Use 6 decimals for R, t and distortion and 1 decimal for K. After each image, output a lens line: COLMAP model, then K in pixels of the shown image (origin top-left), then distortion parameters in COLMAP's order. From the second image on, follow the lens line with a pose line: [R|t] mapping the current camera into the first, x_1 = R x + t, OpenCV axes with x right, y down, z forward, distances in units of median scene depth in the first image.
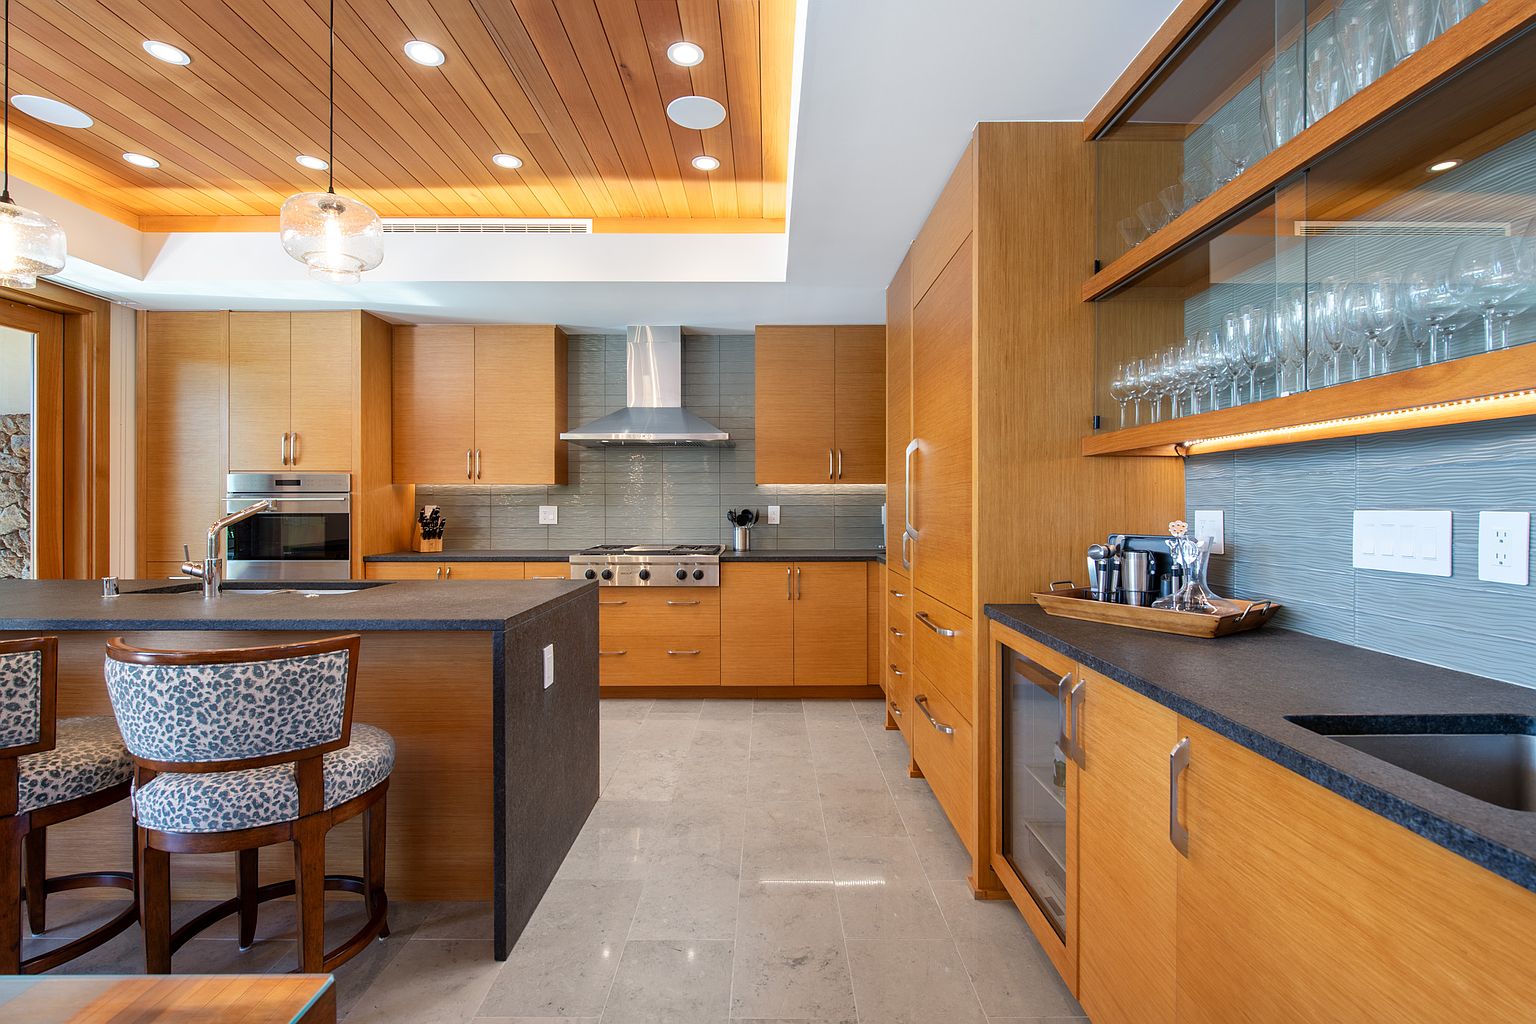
lens RADIAL K [[692.4, 0, 756.4], [0, 692.4, 522.9], [0, 0, 1]] dist [-0.015073, -0.000367]
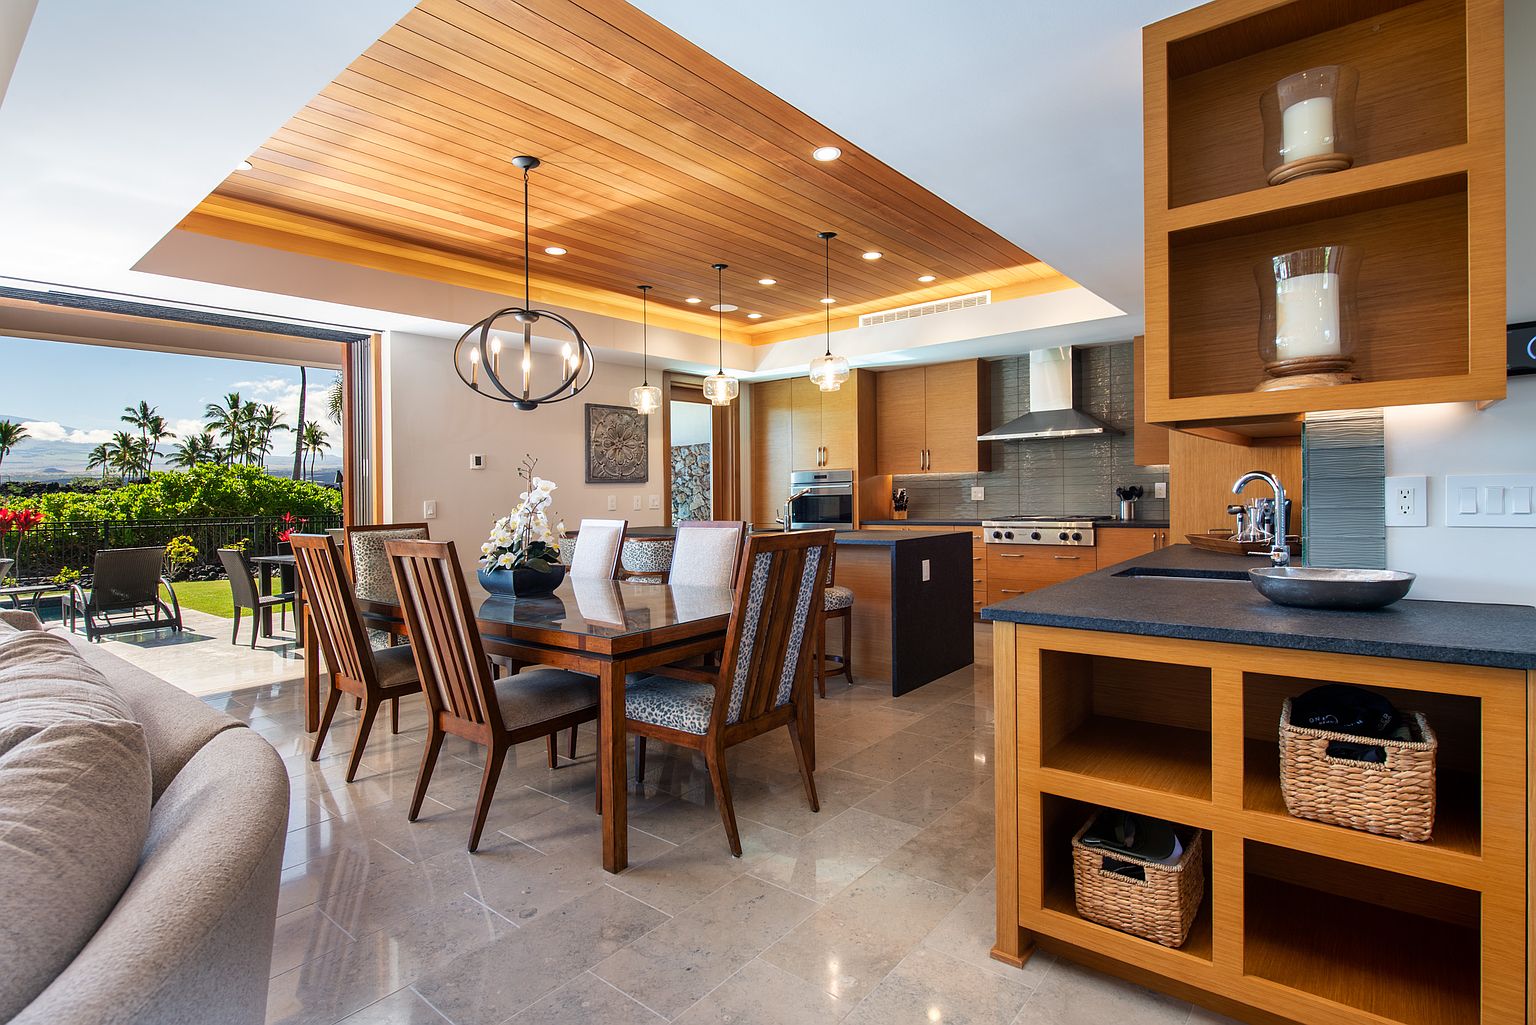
lens RADIAL K [[751.5, 0, 768.7], [0, 751.5, 500.9], [0, 0, 1]] dist [-0.001668, -0.000578]
pose [[0.774990, -0.012140, -0.631857, 0.371691], [0.008634, 0.999926, -0.008623, 0.013867], [0.631915, 0.001227, 0.775037, -0.493285]]
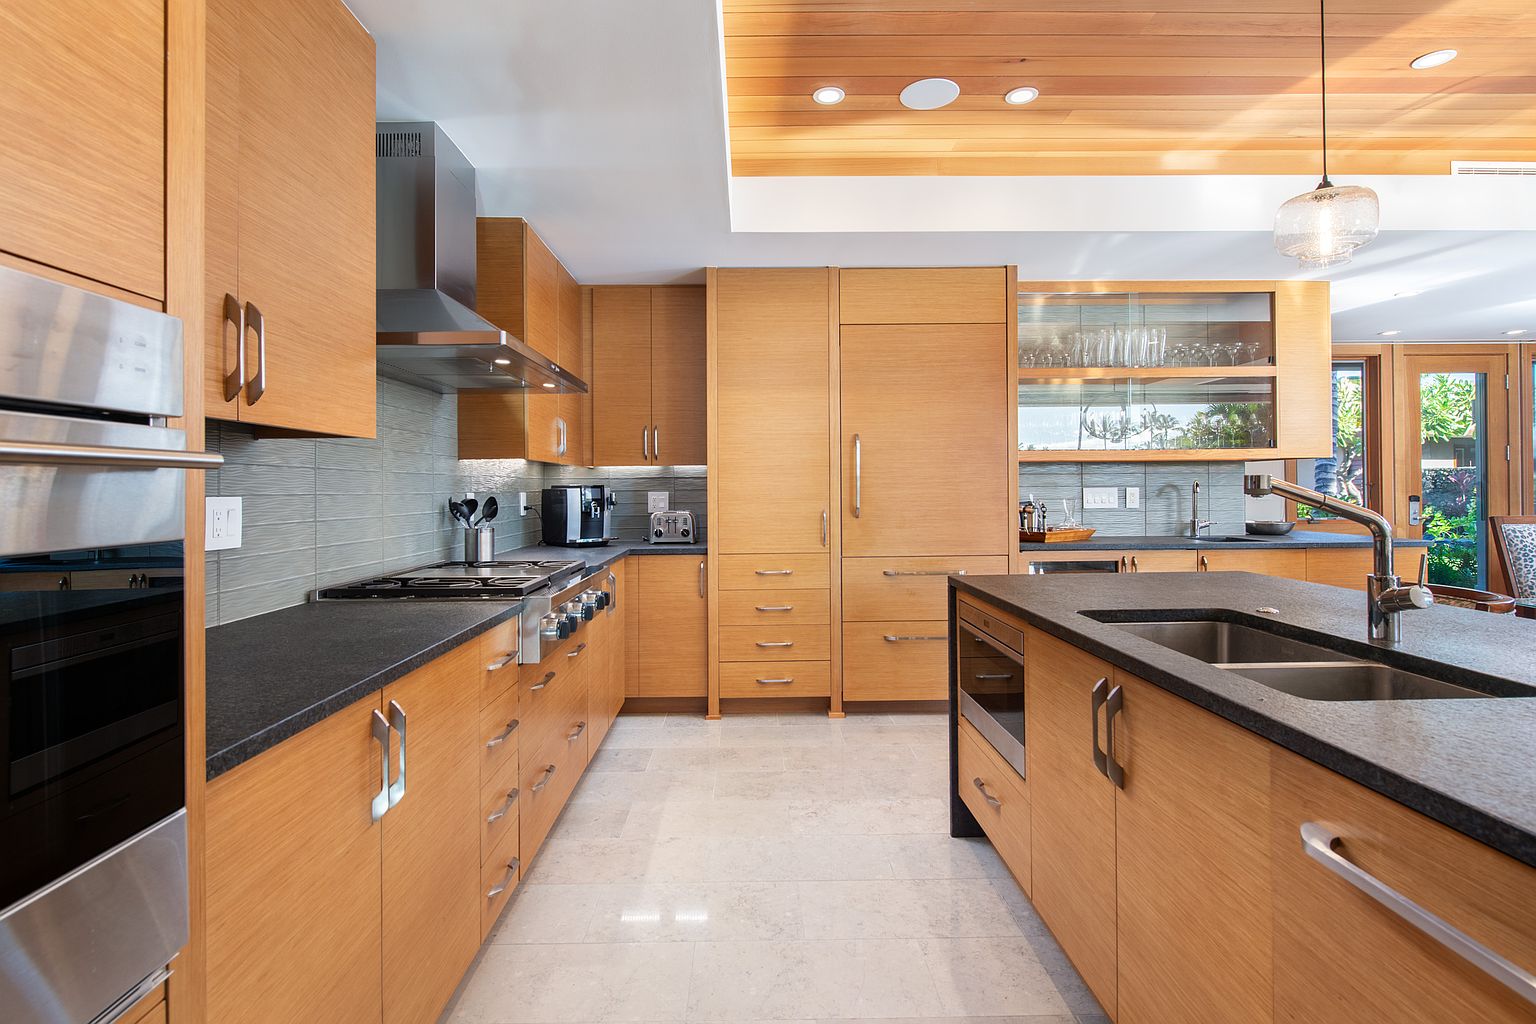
lens RADIAL K [[751.5, 0, 768.7], [0, 751.5, 500.4], [0, 0, 1]] dist [-0.001668, -0.000578]
pose [[-0.031725, -0.015223, 0.999381, -0.983345], [0.034781, 0.999262, 0.016325, -0.029306], [-0.998891, 0.035277, -0.031172, 1.073824]]
